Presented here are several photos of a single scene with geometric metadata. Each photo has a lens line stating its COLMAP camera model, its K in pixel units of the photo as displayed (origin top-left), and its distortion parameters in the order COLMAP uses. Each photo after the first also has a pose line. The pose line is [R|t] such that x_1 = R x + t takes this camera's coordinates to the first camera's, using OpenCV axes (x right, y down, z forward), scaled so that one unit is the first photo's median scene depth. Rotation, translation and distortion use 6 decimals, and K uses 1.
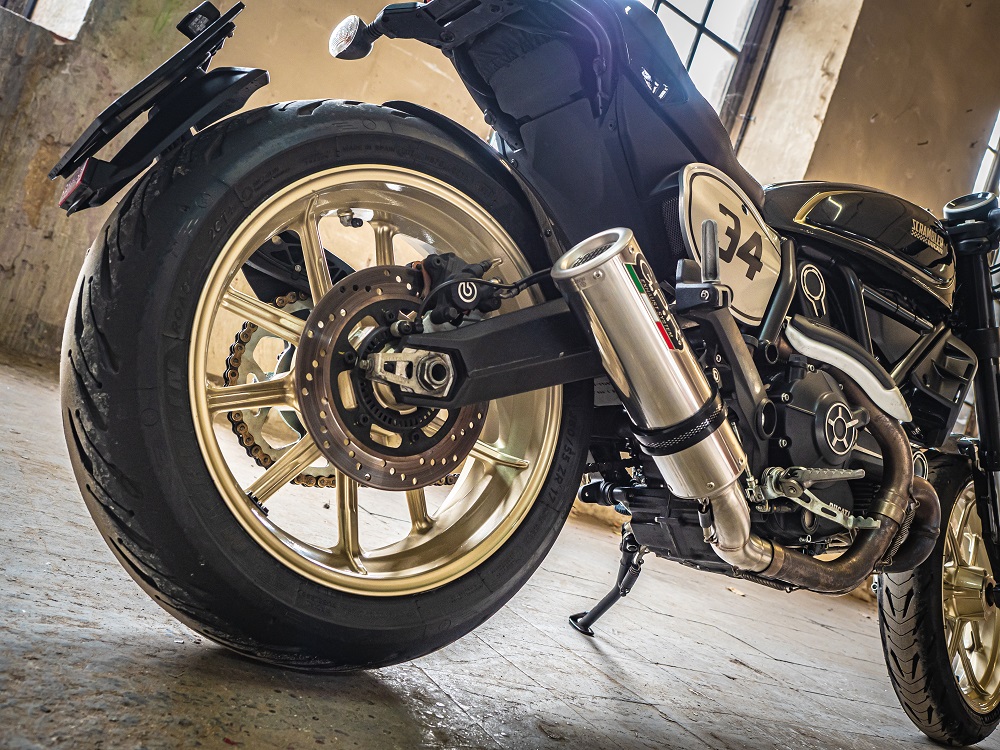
lens RADIAL K [[901.4, 0, 500.0], [0, 901.4, 375.0], [0, 0, 1]] dist [0.001355, -0.002657]
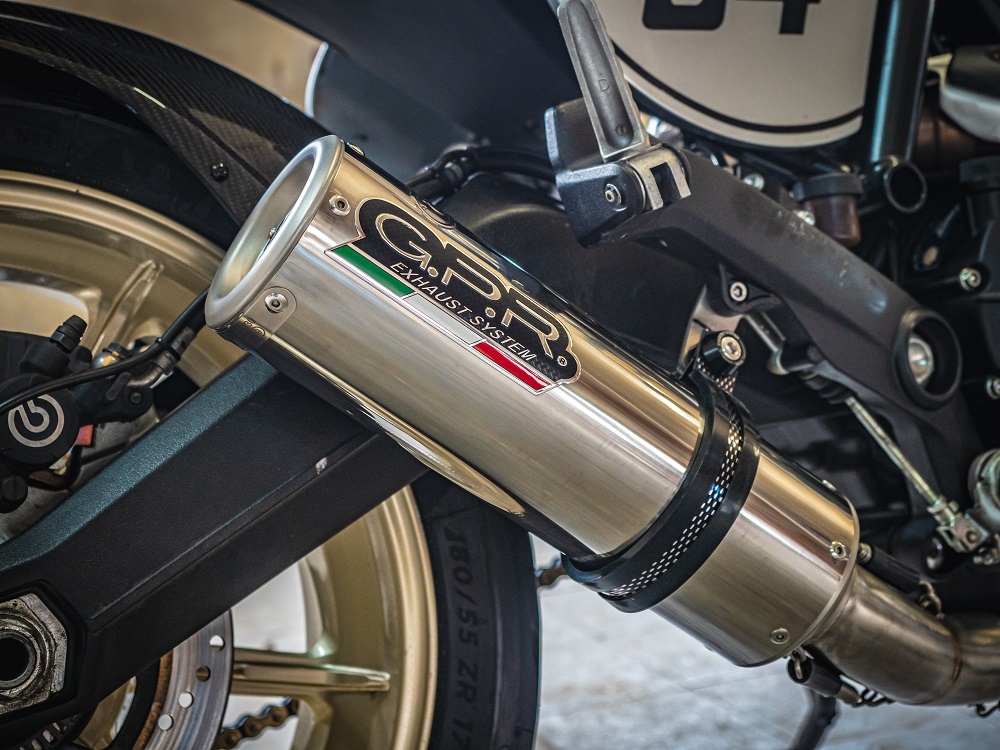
lens RADIAL K [[1671.3, 0, 500.0], [0, 1671.3, 375.0], [0, 0, 1]] dist [0.015110, -0.006309]
pose [[0.925757, -0.328563, -0.187134, 0.286705], [0.353247, 0.928048, 0.118088, -0.117015], [0.134870, -0.175425, 0.975211, 0.255002]]
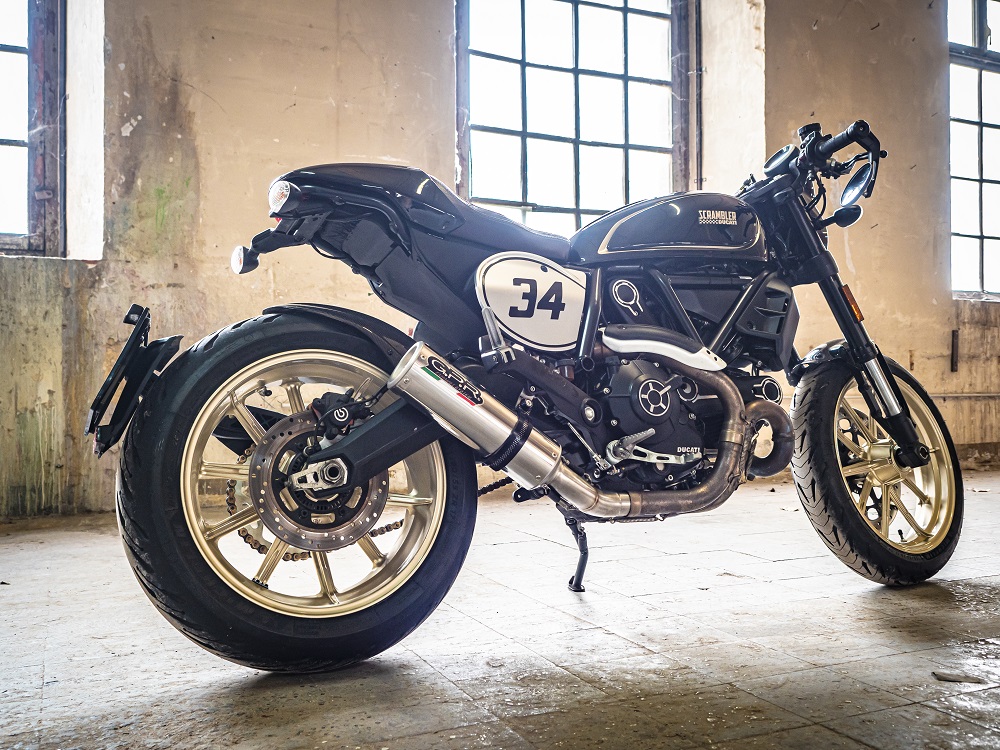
lens RADIAL K [[934.3, 0, 508.3], [0, 934.3, 377.8], [0, 0, 1]] dist [-0.001107, 0.001800]
pose [[0.932268, -0.336016, -0.134054, 0.437078], [0.336820, 0.941410, -0.017319, -0.023772], [0.132019, -0.029006, 0.990823, -0.531261]]
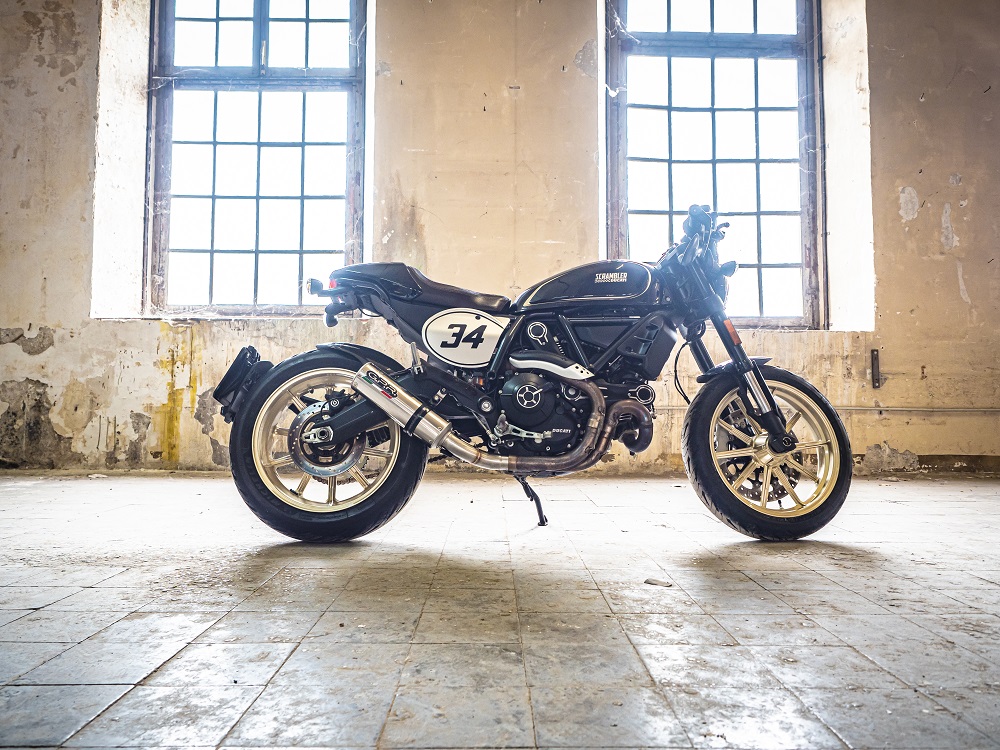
lens RADIAL K [[716.9, 0, 500.0], [0, 716.9, 375.0], [0, 0, 1]] dist [-0.012962, -0.003517]
pose [[0.793802, -0.346640, -0.499720, 1.428043], [0.293949, 0.937998, -0.183724, 0.366091], [0.532422, -0.001052, 0.846478, -0.603089]]
